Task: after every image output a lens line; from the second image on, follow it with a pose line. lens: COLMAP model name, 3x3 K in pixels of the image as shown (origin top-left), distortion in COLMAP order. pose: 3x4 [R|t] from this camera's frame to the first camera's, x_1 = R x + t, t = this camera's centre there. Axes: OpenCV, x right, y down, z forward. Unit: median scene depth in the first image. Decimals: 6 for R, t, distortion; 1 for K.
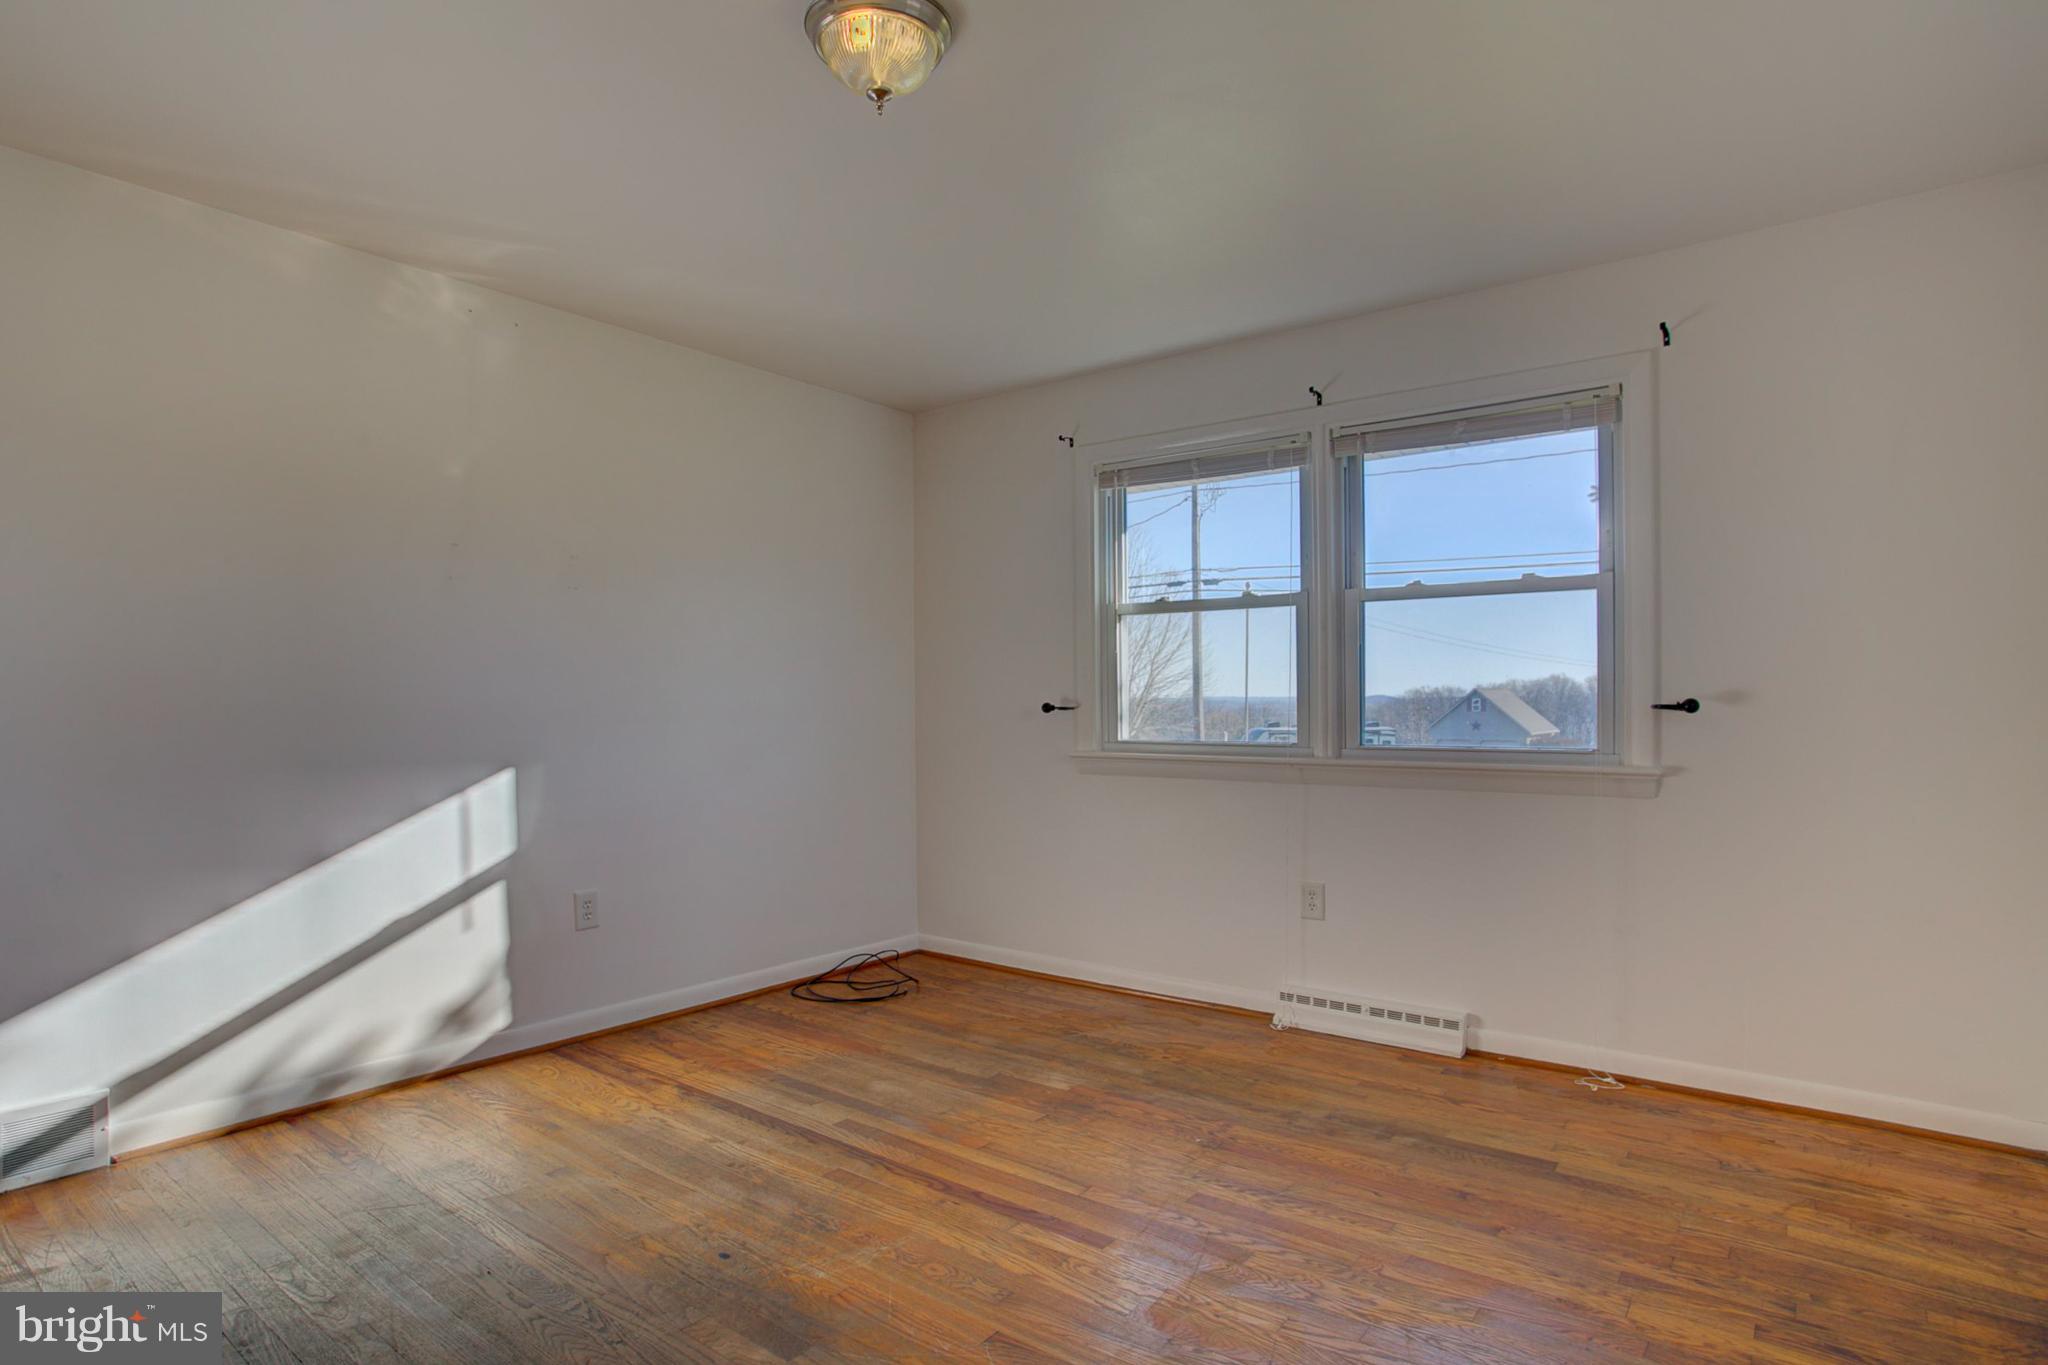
lens RADIAL K [[1022.1, 0, 1019.3], [0, 1022.1, 683.0], [0, 0, 1]] dist [-0.071511, 0.026502]
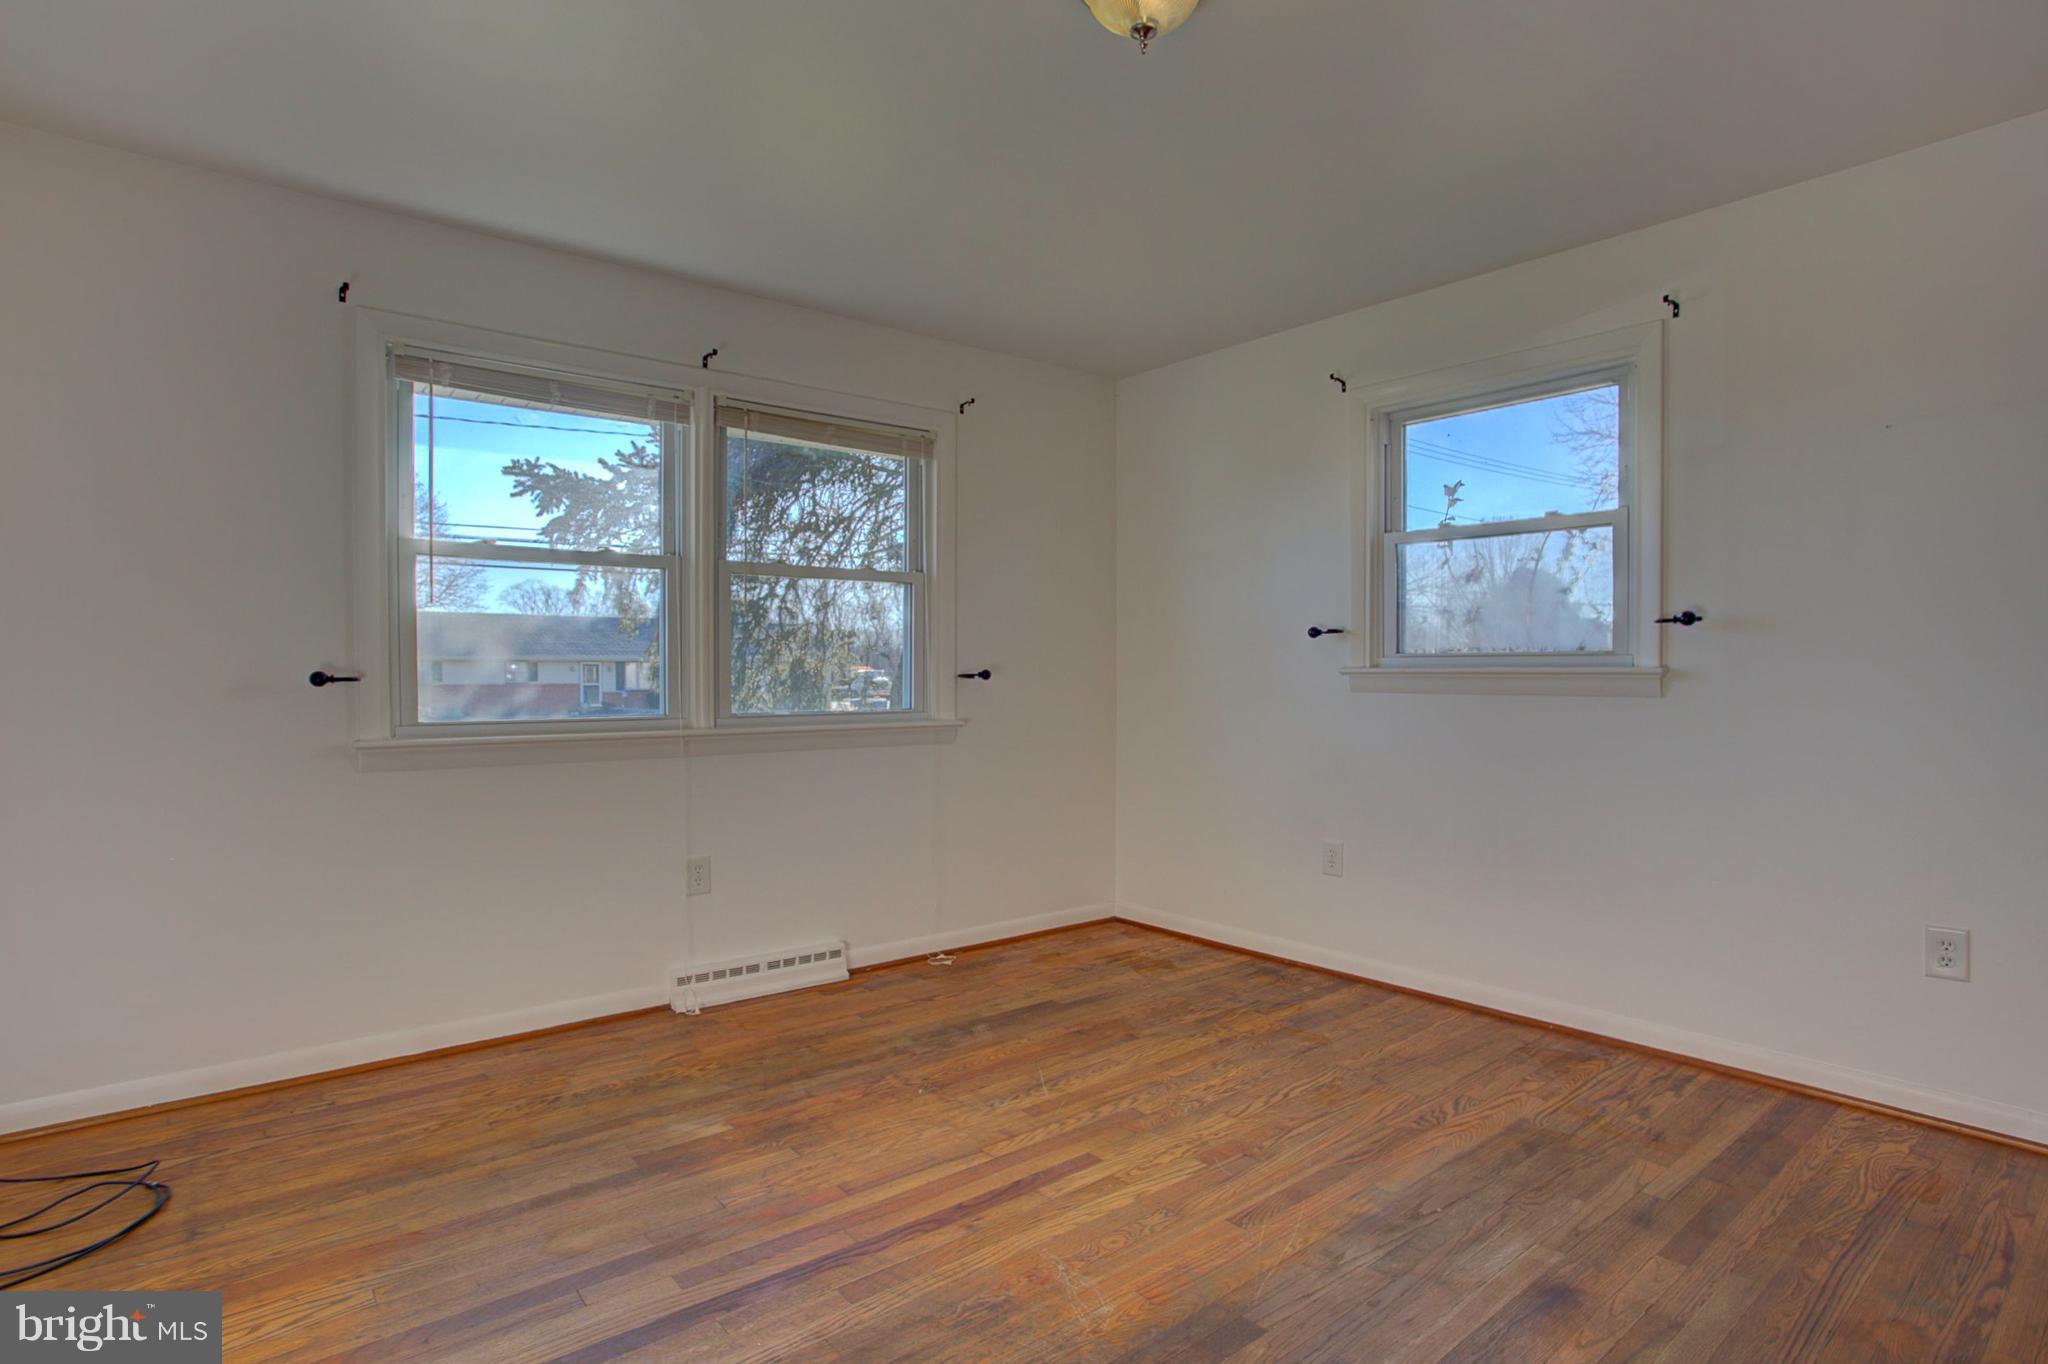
lens RADIAL K [[1022.1, 0, 1027.5], [0, 1022.1, 672.0], [0, 0, 1]] dist [-0.071511, 0.026502]
pose [[0.258821, 0.001545, 0.965924, -0.685944], [-0.016815, 0.999854, 0.002906, 0.013456], [-0.965779, -0.016994, 0.258809, 0.538127]]
